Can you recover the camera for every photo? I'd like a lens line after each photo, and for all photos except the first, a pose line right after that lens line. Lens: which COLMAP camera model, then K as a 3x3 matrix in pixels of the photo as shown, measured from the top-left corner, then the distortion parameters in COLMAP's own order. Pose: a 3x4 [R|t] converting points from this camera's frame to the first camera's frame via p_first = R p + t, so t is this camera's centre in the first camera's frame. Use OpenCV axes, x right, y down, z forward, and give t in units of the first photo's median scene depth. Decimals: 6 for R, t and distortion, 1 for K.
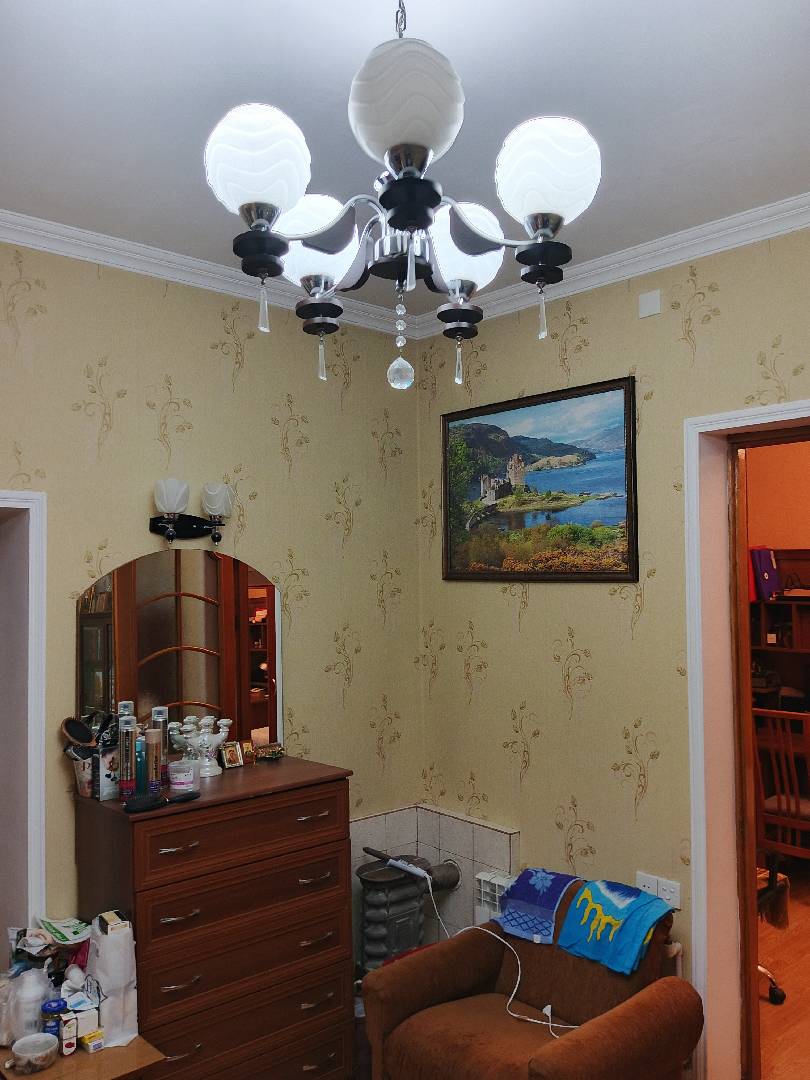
lens RADIAL K [[844.7, 0, 396.1], [0, 844.7, 516.7], [0, 0, 1]] dist [0.074486, -0.160617]
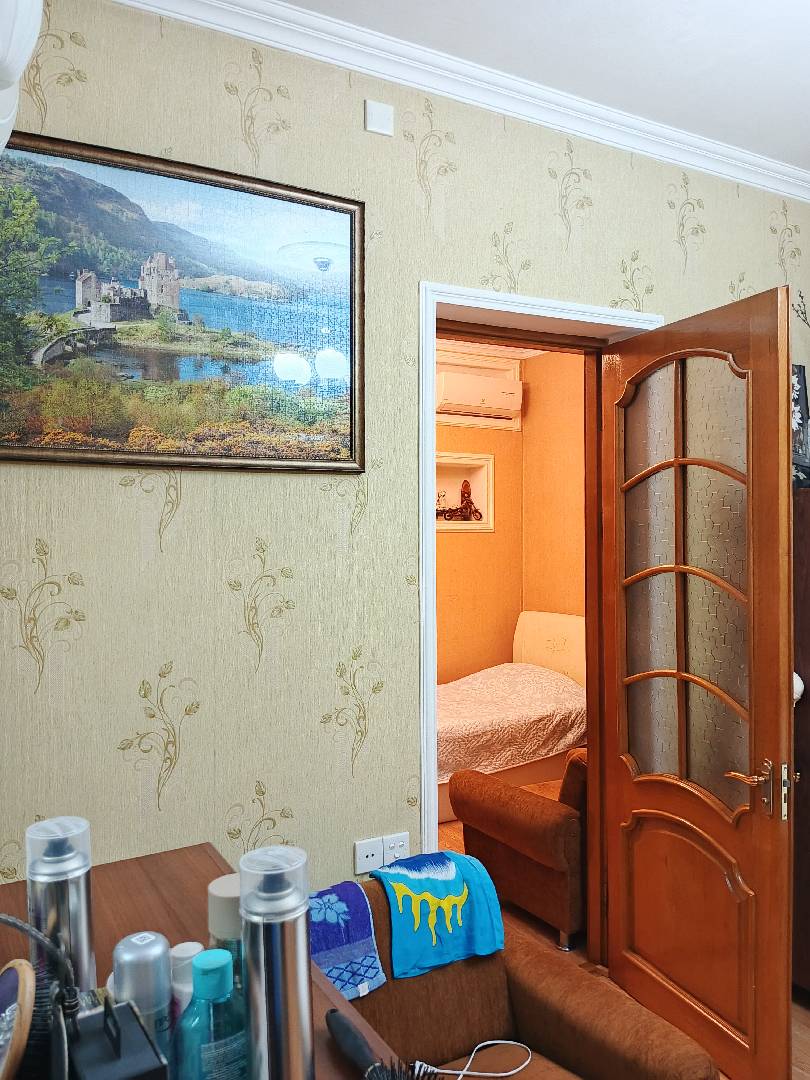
lens RADIAL K [[844.7, 0, 396.1], [0, 844.7, 516.7], [0, 0, 1]] dist [0.074486, -0.160617]
pose [[0.221049, 0.009753, 0.975214, -0.406437], [-0.069859, 0.997540, 0.005858, 0.096503], [-0.972758, -0.069422, 0.221186, 0.706202]]
